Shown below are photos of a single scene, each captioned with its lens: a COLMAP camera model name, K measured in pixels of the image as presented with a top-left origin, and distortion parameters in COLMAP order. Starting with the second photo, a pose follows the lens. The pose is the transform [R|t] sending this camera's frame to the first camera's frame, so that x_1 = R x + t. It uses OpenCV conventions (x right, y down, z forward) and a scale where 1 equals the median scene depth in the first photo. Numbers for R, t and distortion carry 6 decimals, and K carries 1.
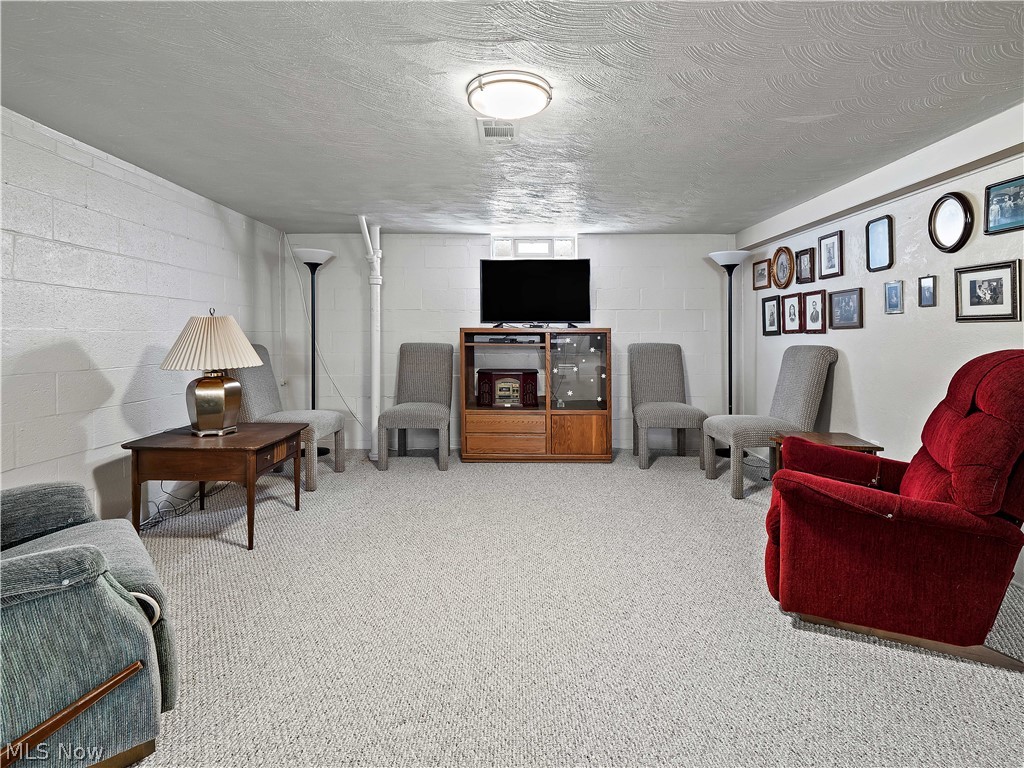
lens RADIAL K [[494.4, 0, 501.0], [0, 494.4, 343.0], [0, 0, 1]] dist [-0.001412, -0.002035]
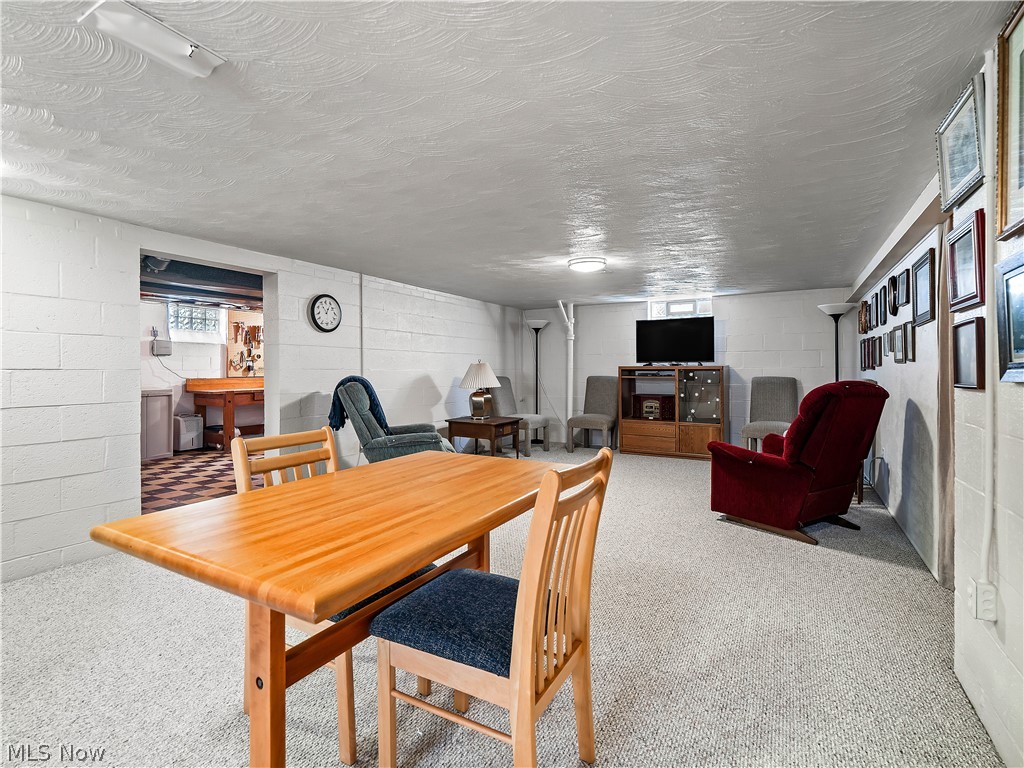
lens RADIAL K [[494.4, 0, 510.2], [0, 494.4, 377.0], [0, 0, 1]] dist [-0.001412, -0.002035]
pose [[0.868229, 0.004222, -0.496146, 0.385892], [-0.002967, 0.999990, 0.003316, -0.001309], [0.496155, -0.001407, 0.868233, -0.514778]]
